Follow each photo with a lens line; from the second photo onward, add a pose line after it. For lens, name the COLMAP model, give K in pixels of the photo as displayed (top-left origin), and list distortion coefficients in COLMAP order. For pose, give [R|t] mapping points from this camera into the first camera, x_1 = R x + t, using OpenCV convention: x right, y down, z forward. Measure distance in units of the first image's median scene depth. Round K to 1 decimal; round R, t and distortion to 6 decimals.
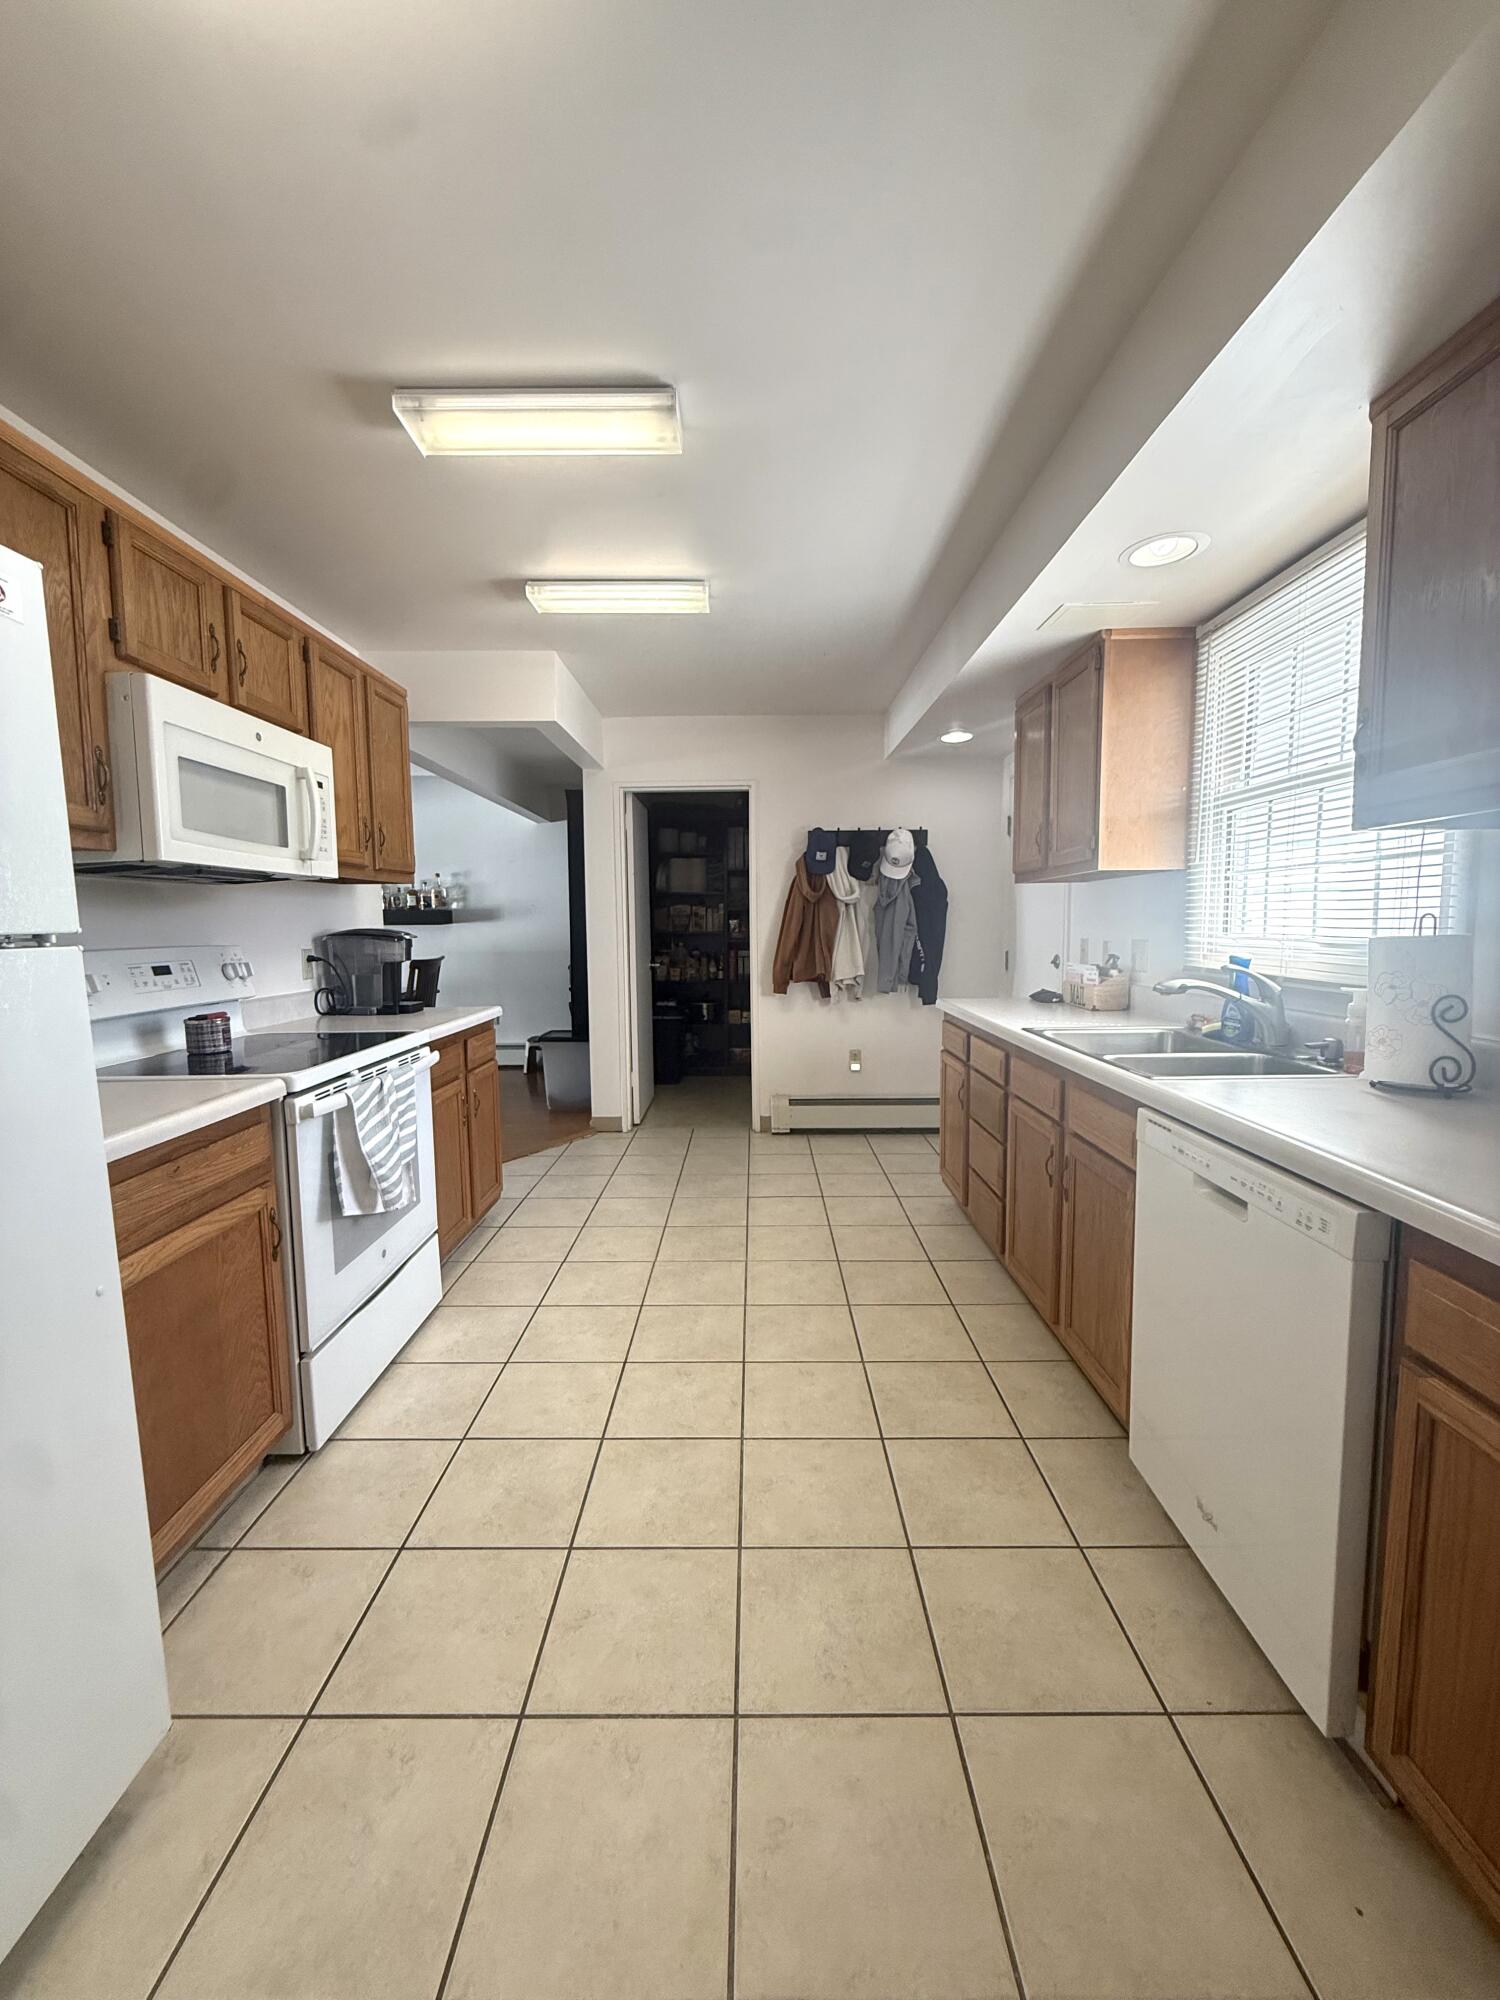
lens RADIAL K [[808.3, 0, 750.0], [0, 808.3, 1000.0], [0, 0, 1]] dist [-0.015272, 0.000267]
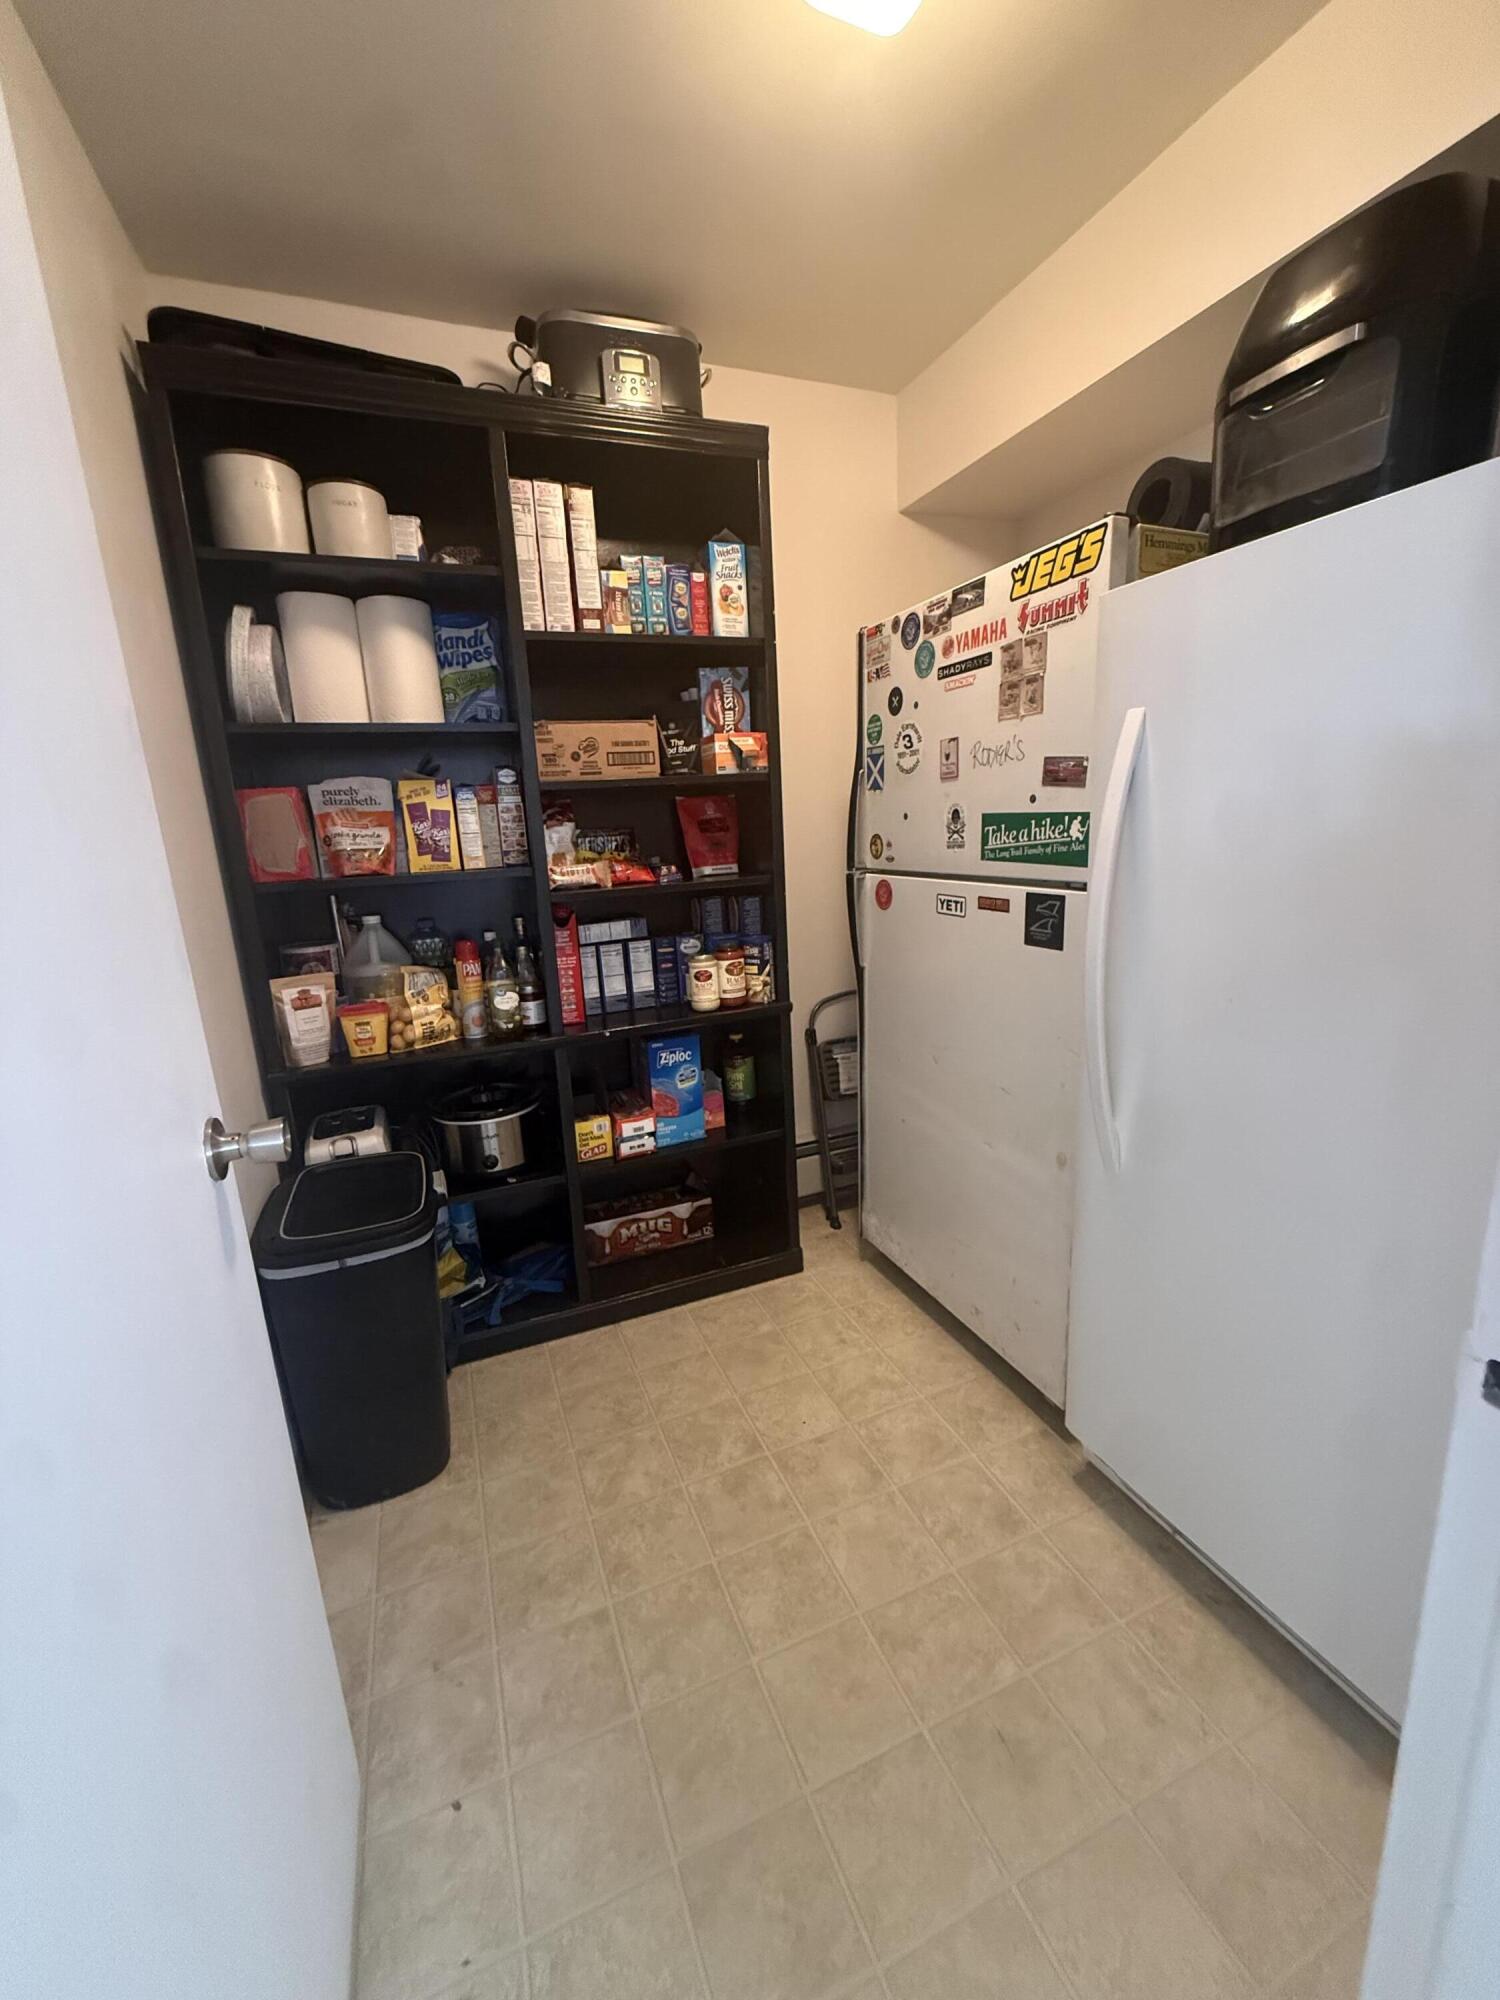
lens RADIAL K [[808.3, 0, 750.0], [0, 808.3, 1000.0], [0, 0, 1]] dist [-0.015272, 0.000267]
pose [[0.922553, -0.123781, 0.365477, -0.070940], [0.080738, 0.988109, 0.130855, -0.068778], [-0.377328, -0.091212, 0.921577, 0.697005]]
